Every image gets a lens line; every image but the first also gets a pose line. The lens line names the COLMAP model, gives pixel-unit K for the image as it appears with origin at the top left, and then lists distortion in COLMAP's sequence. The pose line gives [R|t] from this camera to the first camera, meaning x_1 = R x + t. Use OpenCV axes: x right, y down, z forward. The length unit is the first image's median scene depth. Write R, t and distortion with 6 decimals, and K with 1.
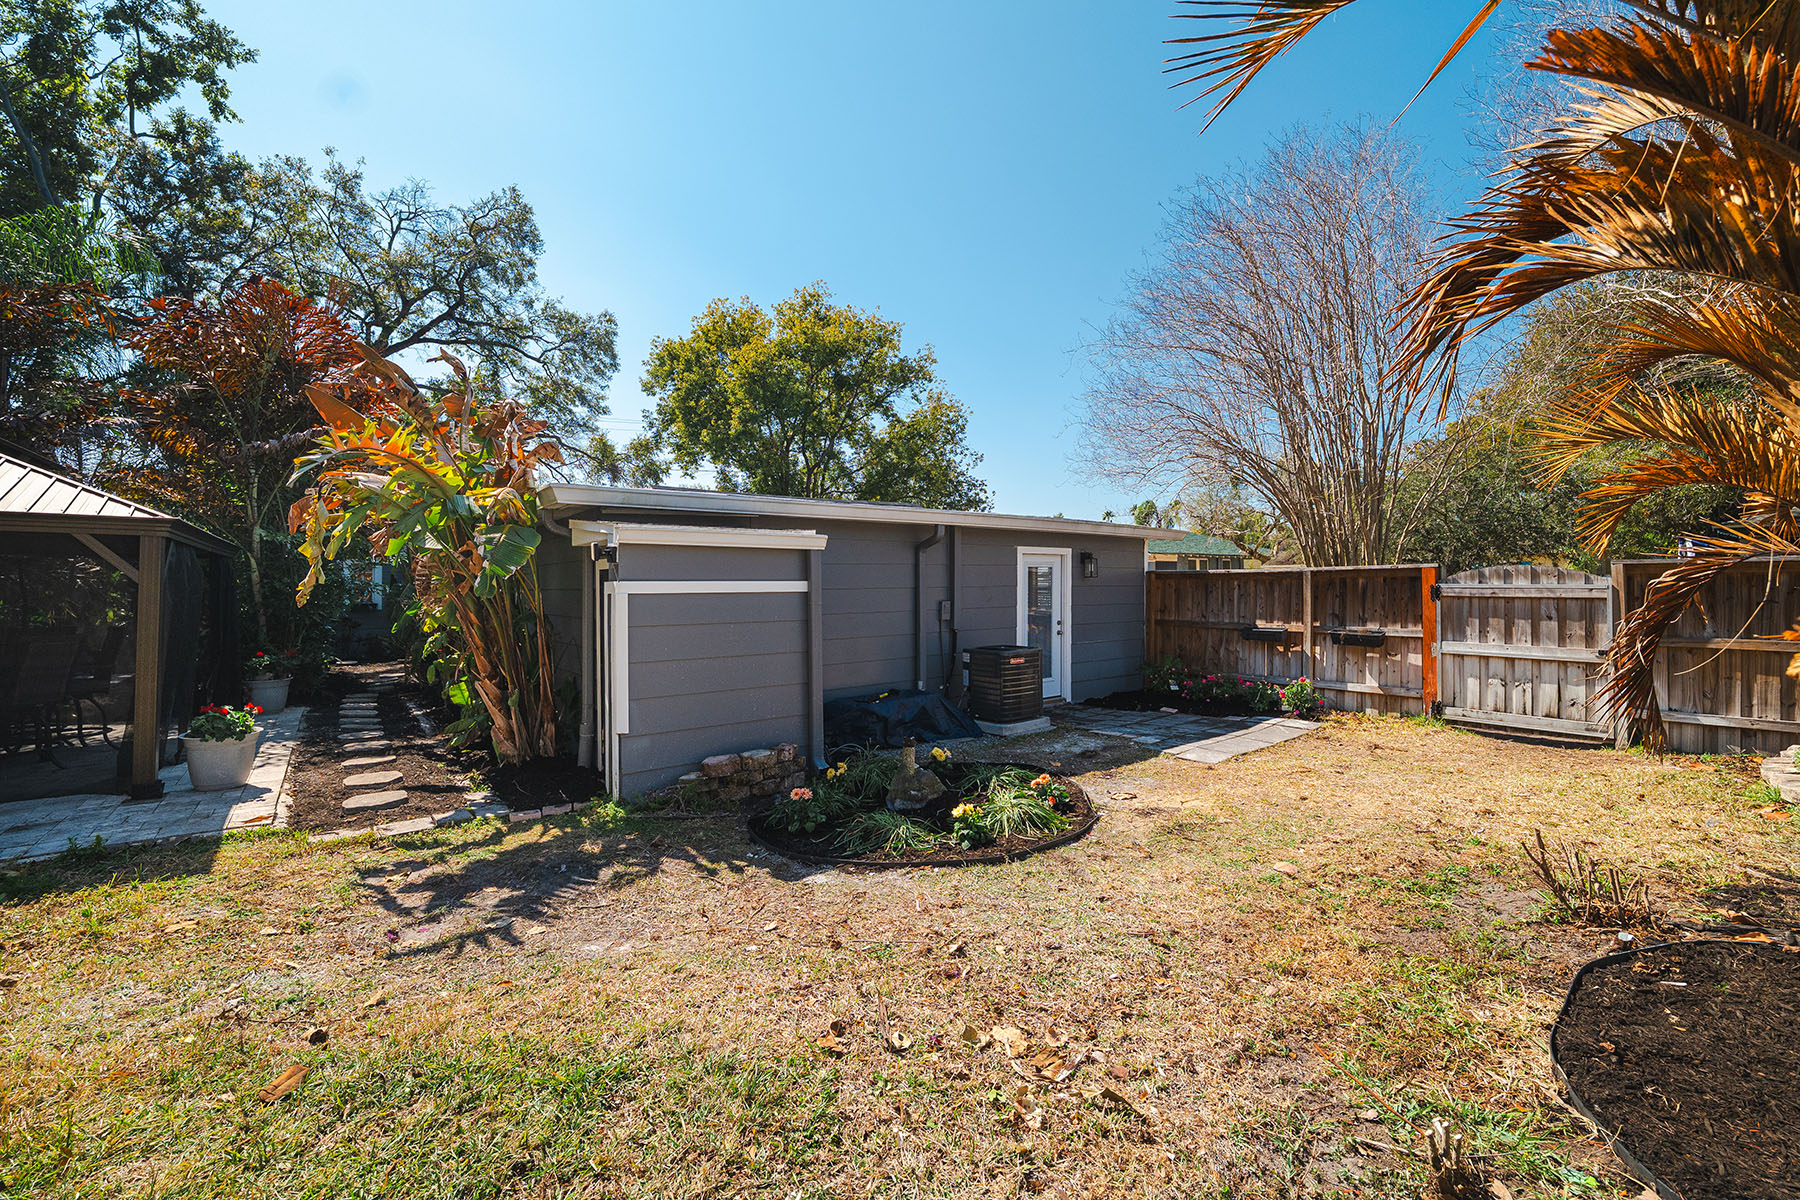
lens RADIAL K [[728.0, 0, 921.6], [0, 728.0, 585.9], [0, 0, 1]] dist [-0.014367, 0.000072]
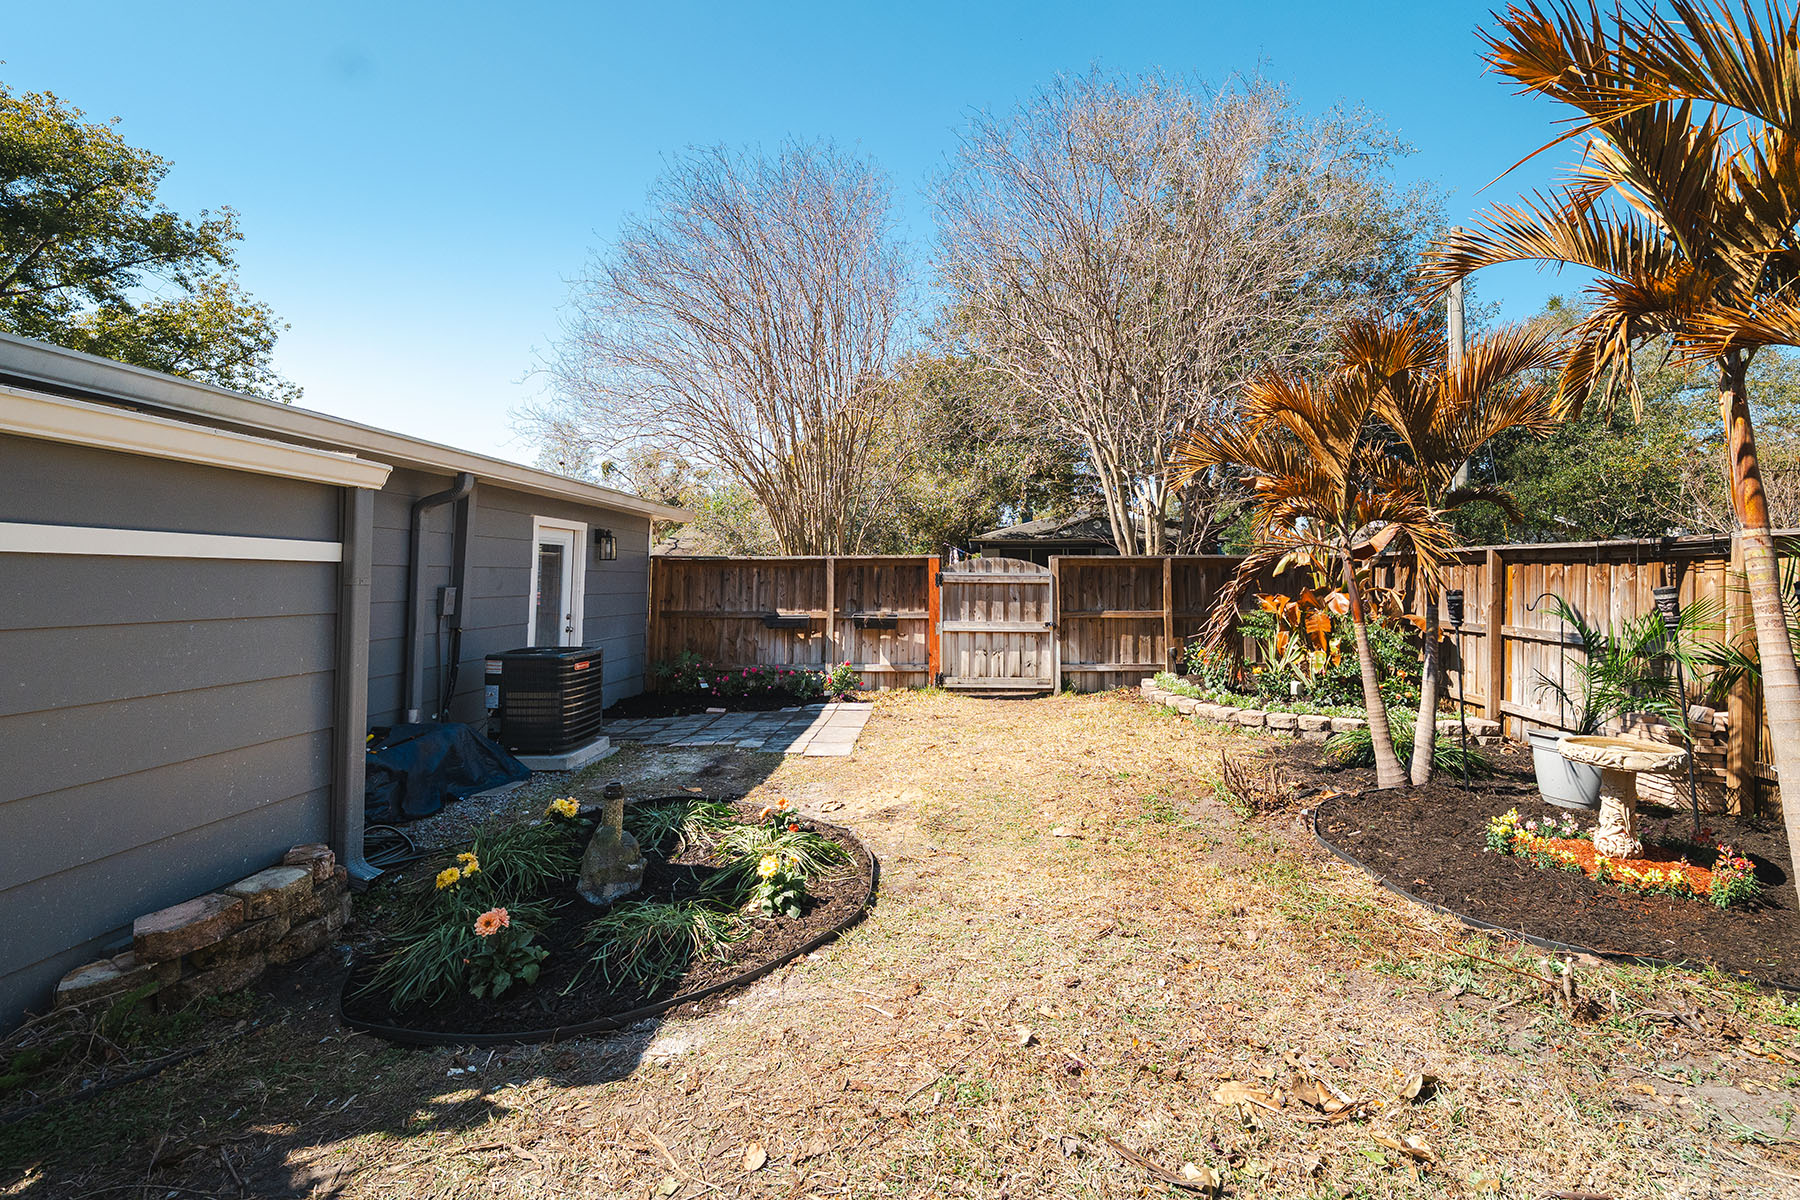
lens RADIAL K [[758.3, 0, 940.8], [0, 758.3, 538.3], [0, 0, 1]] dist [-0.011939, 0.000229]
pose [[0.640564, 0.049914, 0.766281, -0.241293], [-0.005175, 0.998143, -0.060691, 0.018052], [-0.767888, 0.034911, 0.639632, 0.220345]]
